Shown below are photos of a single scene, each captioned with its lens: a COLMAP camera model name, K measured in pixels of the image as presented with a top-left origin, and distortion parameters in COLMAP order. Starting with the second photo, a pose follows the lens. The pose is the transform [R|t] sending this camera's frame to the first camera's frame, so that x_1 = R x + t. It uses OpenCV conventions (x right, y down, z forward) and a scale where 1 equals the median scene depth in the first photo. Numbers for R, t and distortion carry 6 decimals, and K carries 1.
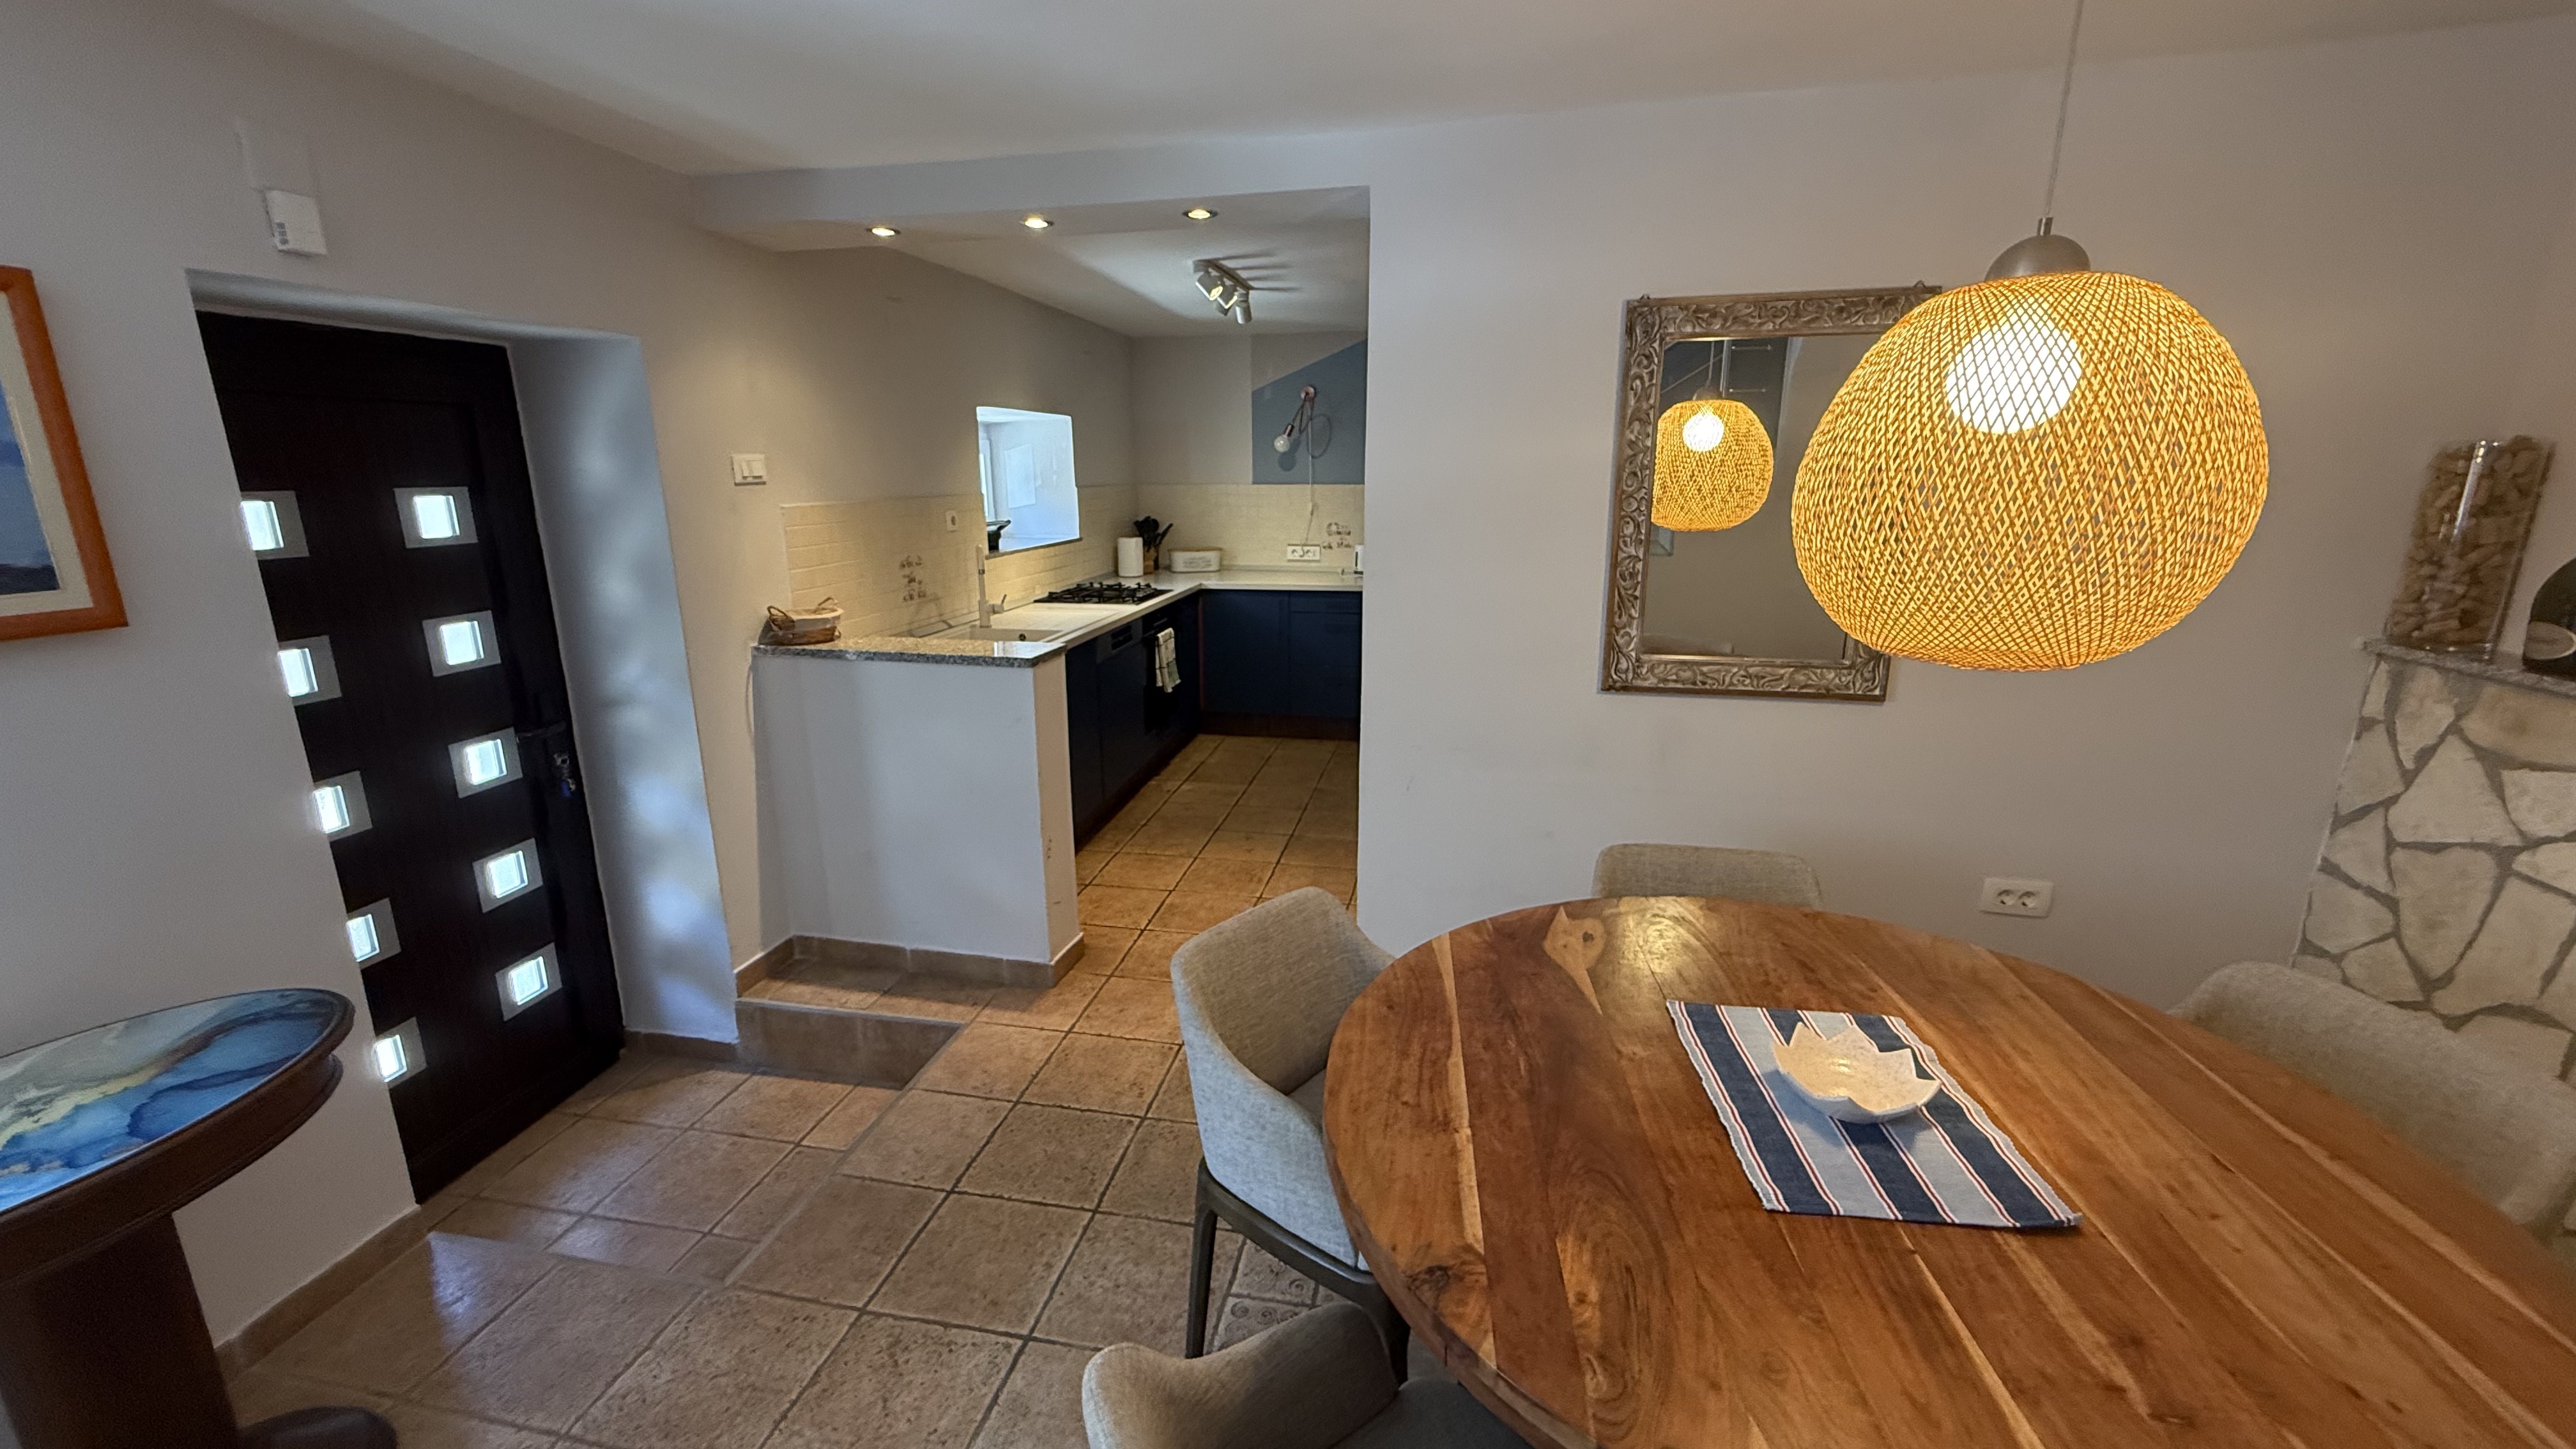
lens RADIAL K [[1029.3, 0, 1282.0], [0, 1029.3, 721.7], [0, 0, 1]] dist [-0.000677, 0.000599]
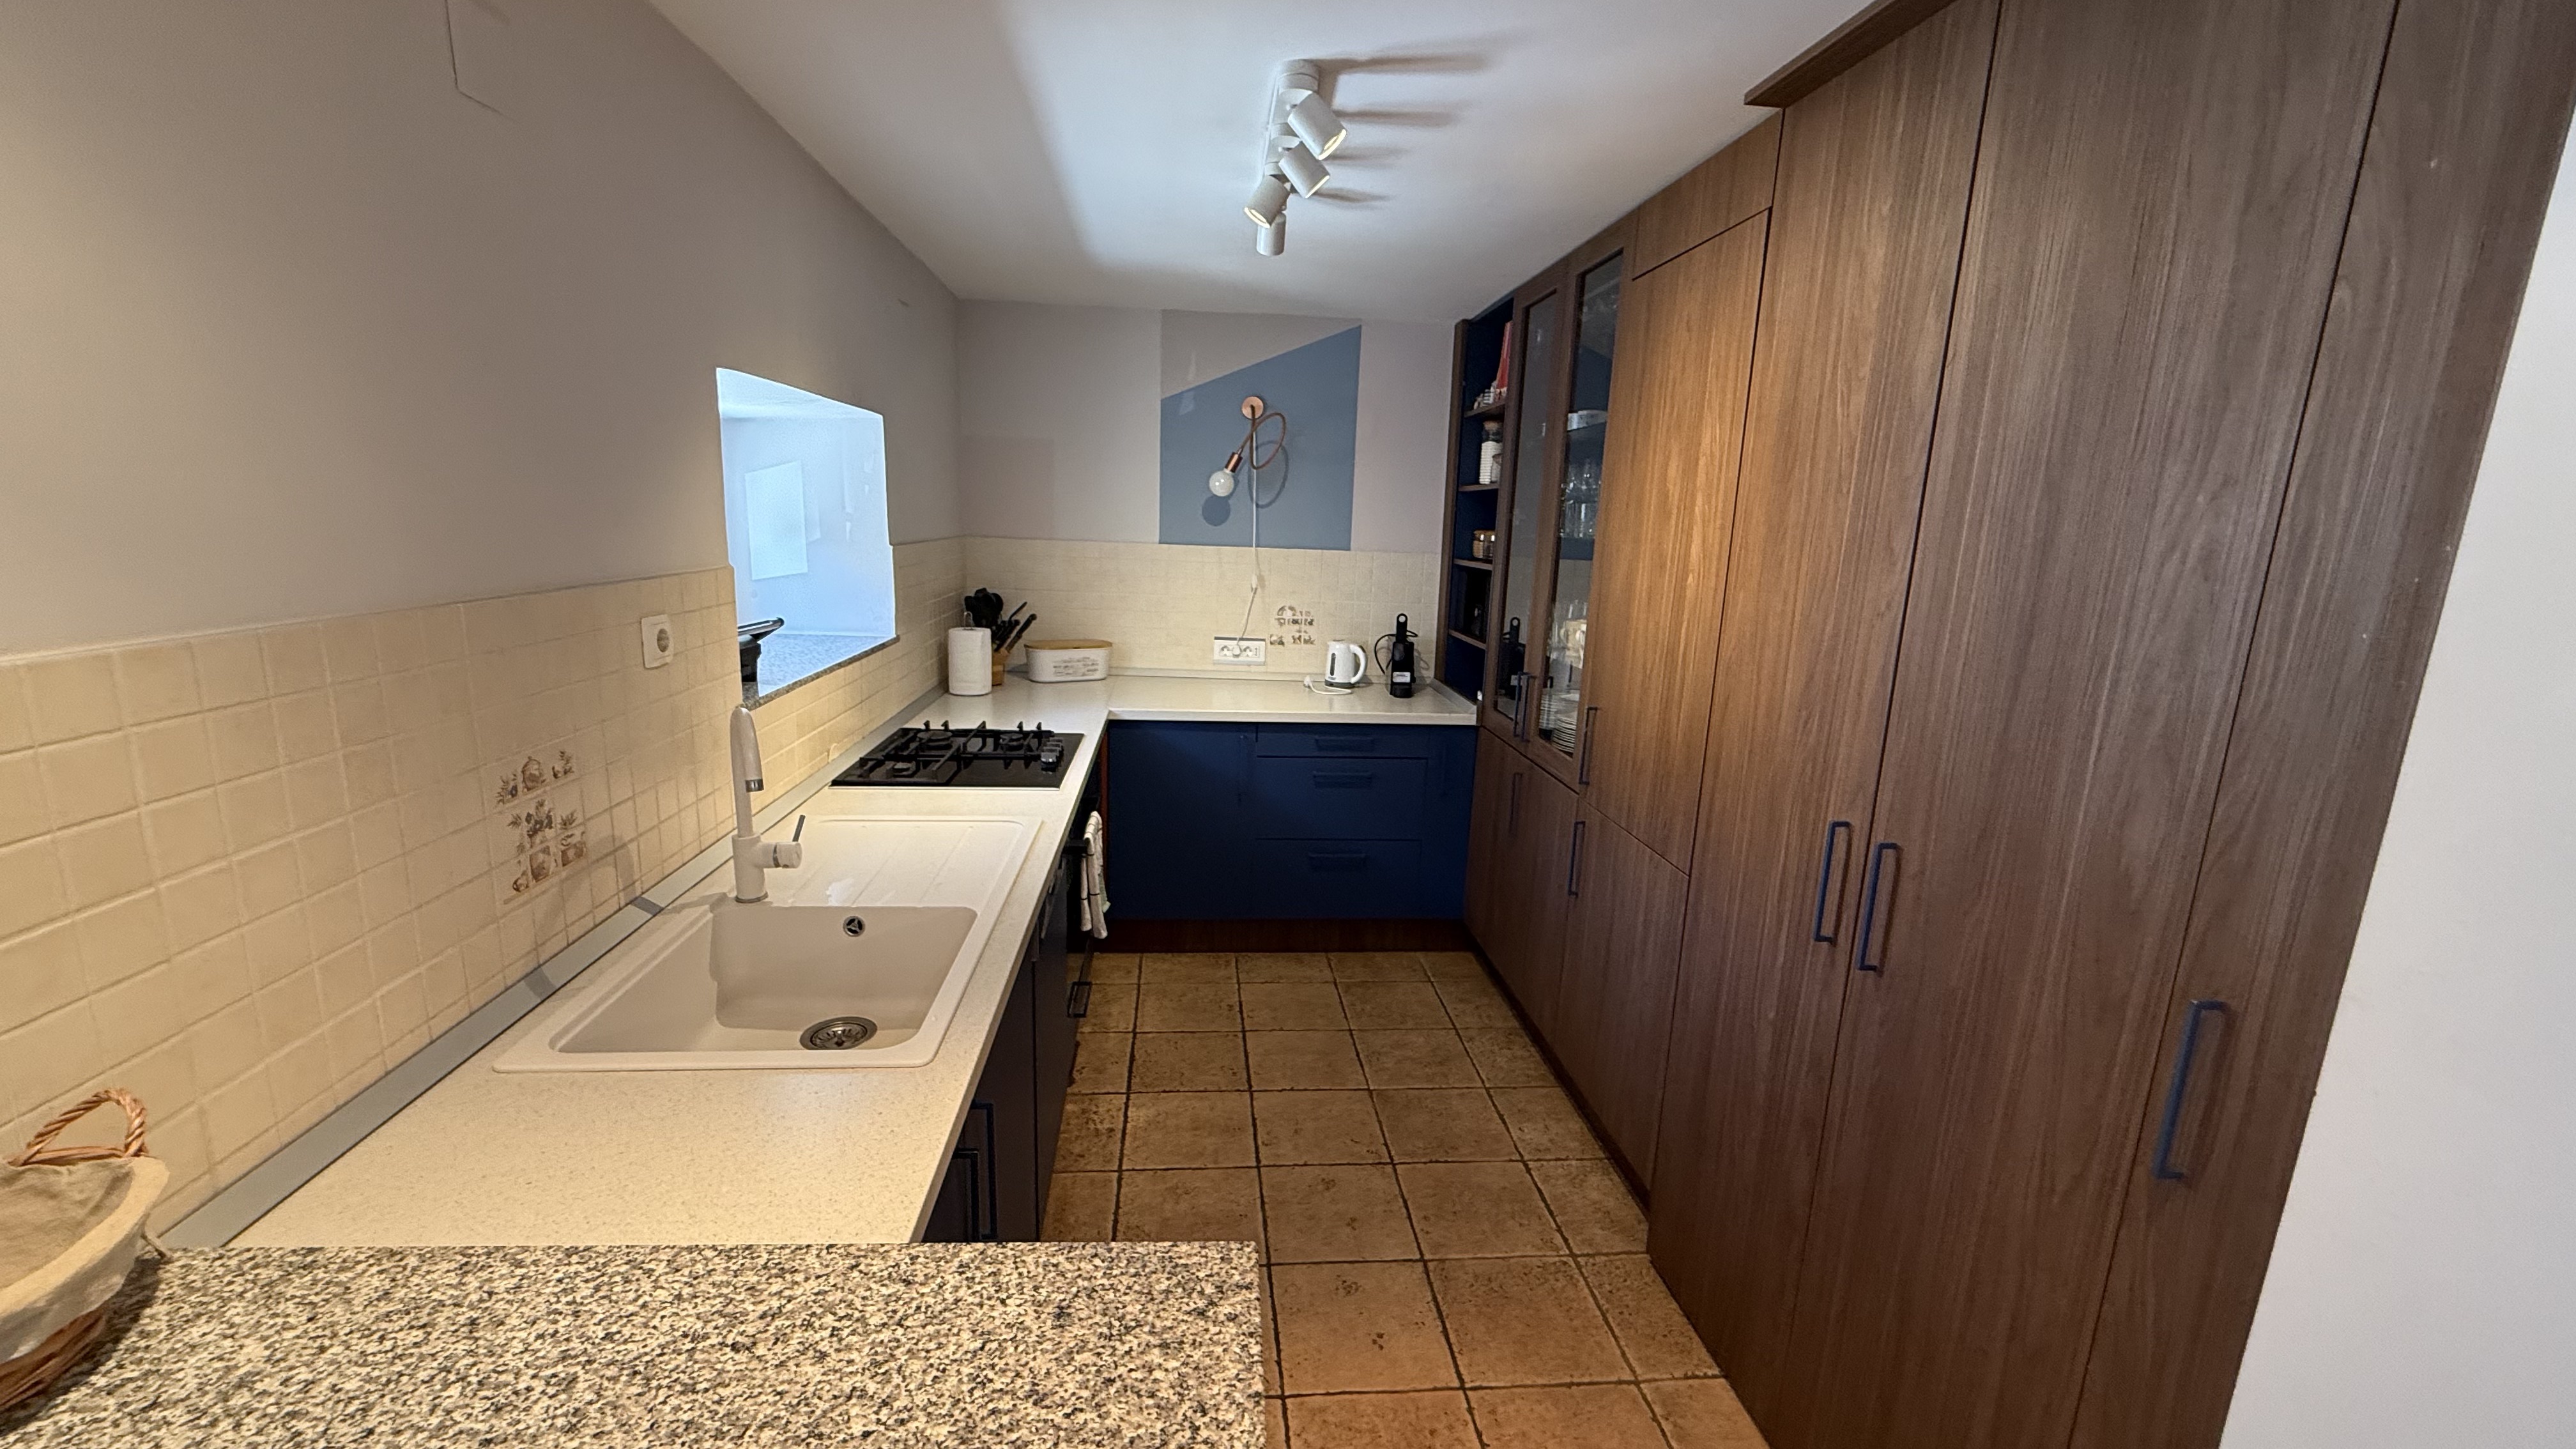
lens RADIAL K [[1029.3, 0, 1282.0], [0, 1029.3, 721.7], [0, 0, 1]] dist [-0.000677, 0.000599]
pose [[0.962254, -0.017267, 0.271606, -0.157580], [0.028072, 0.998959, -0.035947, -0.114267], [-0.270703, 0.042214, 0.961737, 0.442602]]
